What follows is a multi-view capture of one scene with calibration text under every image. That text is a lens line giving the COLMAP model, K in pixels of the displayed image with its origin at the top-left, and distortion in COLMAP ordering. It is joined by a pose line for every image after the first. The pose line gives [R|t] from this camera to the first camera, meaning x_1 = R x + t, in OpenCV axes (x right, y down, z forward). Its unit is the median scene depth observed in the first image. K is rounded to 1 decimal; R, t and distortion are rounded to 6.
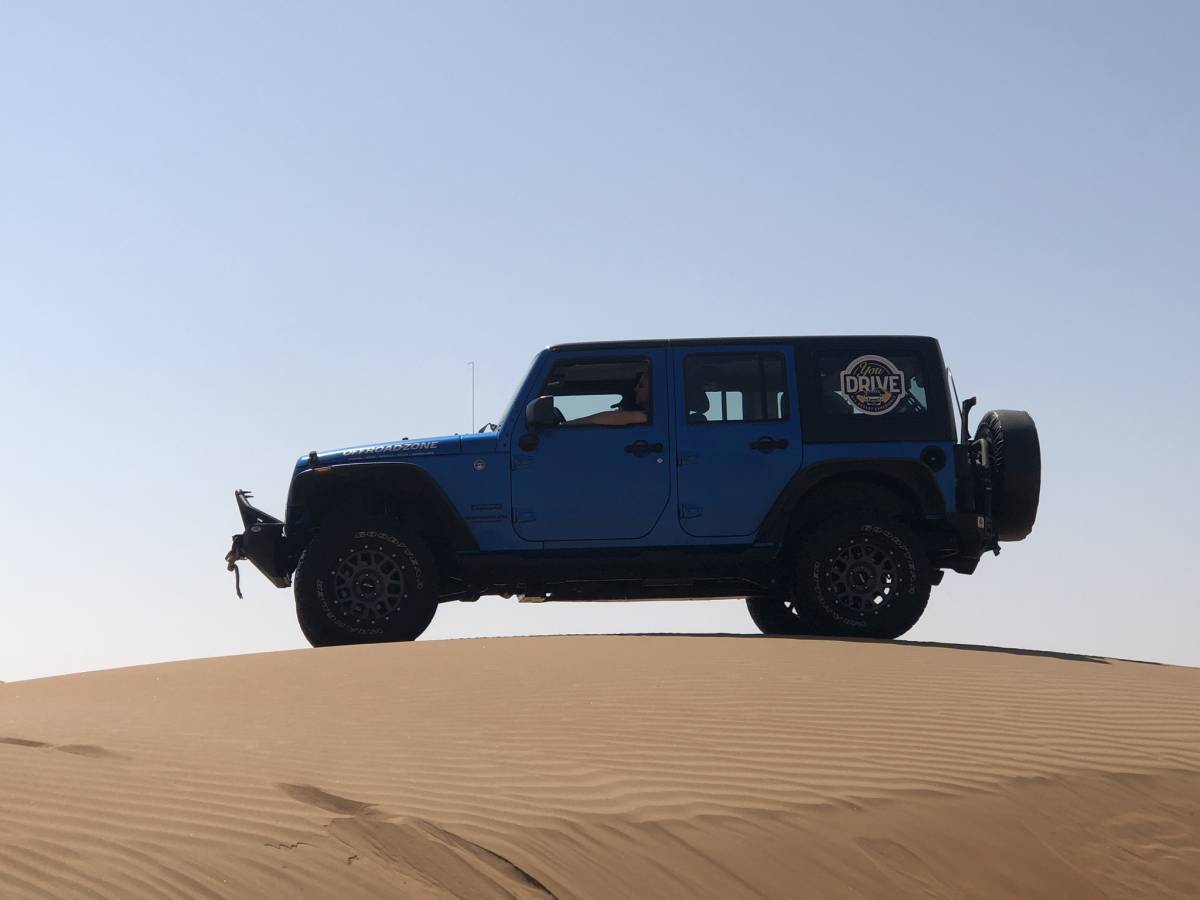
lens RADIAL K [[2383.0, 0, 600.0], [0, 2383.0, 450.0], [0, 0, 1]] dist [-0.011975, 2.531073]
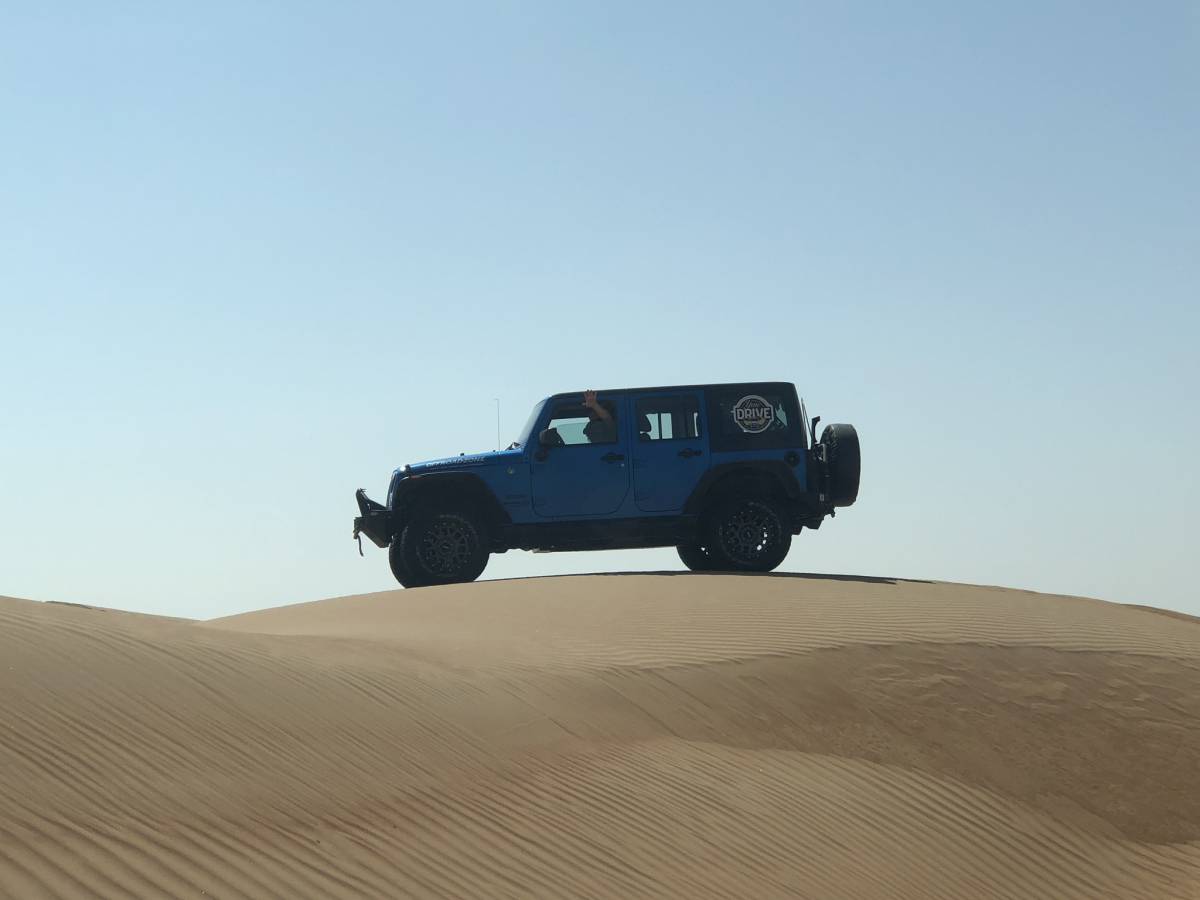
lens RADIAL K [[2383.0, 0, 600.0], [0, 2383.0, 450.0], [0, 0, 1]] dist [-0.011975, 2.531073]
pose [[0.999056, -0.022367, 0.037237, -0.049054], [0.020947, 0.999054, 0.038105, -0.066289], [-0.038054, -0.037289, 0.998580, -0.597861]]
